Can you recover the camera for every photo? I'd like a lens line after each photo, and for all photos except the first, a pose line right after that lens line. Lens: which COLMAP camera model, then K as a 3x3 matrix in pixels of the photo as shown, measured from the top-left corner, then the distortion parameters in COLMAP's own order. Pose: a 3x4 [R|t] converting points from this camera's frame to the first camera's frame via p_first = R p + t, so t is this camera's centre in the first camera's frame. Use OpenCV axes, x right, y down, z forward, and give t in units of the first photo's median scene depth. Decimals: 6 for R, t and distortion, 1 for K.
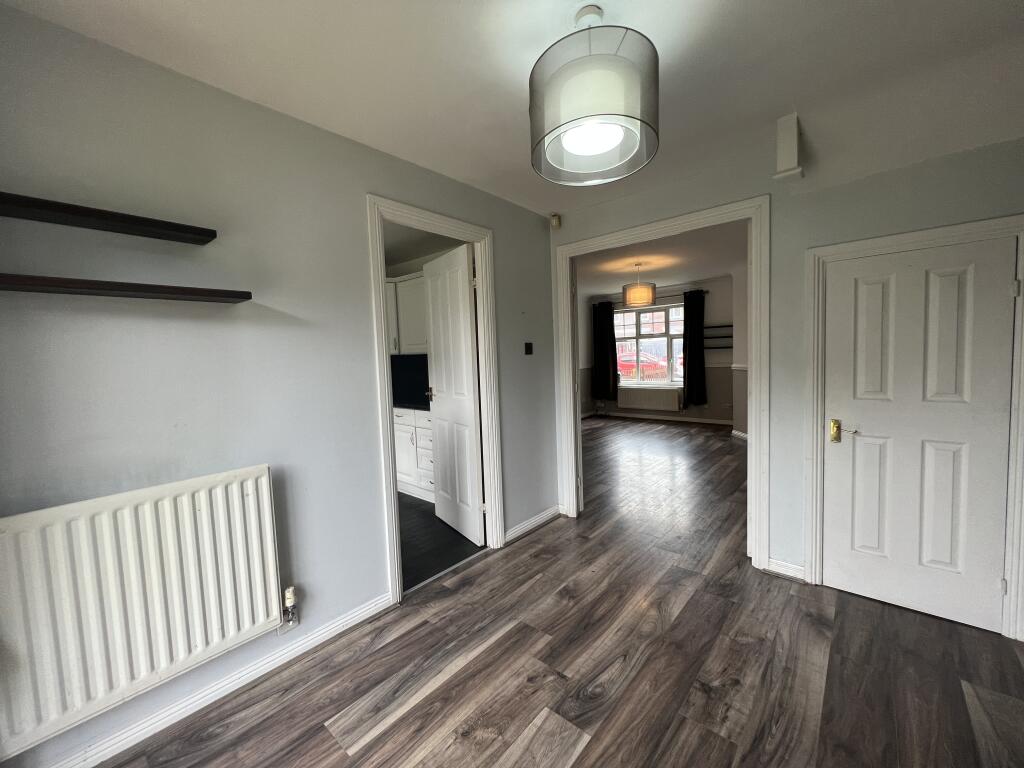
lens RADIAL K [[410.7, 0, 508.5], [0, 410.7, 384.5], [0, 0, 1]] dist [-0.000935, 0.001048]
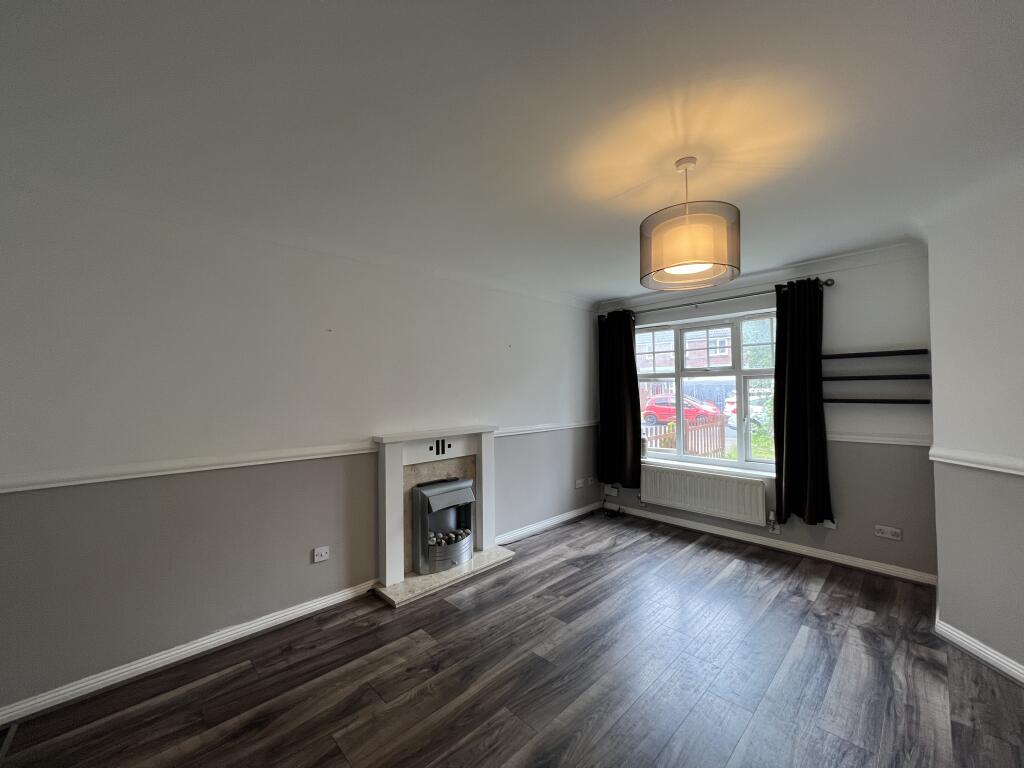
lens RADIAL K [[410.7, 0, 513.3], [0, 410.7, 383.9], [0, 0, 1]] dist [-0.000935, 0.001048]
pose [[0.997116, 0.028281, -0.070432, 0.138486], [-0.034439, 0.995541, -0.087816, -0.048480], [0.067634, 0.089988, 0.993644, 0.457672]]
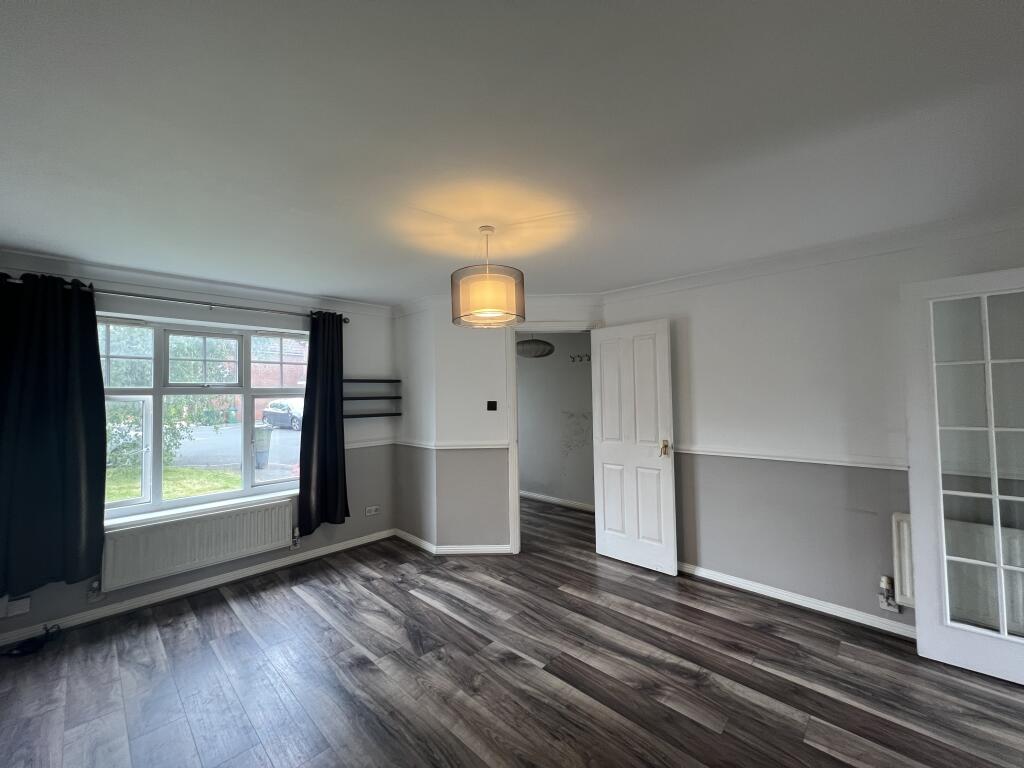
lens RADIAL K [[410.7, 0, 508.0], [0, 410.7, 381.2], [0, 0, 1]] dist [-0.000935, 0.001048]
pose [[0.045251, 0.074083, 0.996225, -0.074339], [0.091580, 0.992739, -0.077984, -0.064641], [-0.994769, 0.094763, 0.038138, 0.673323]]
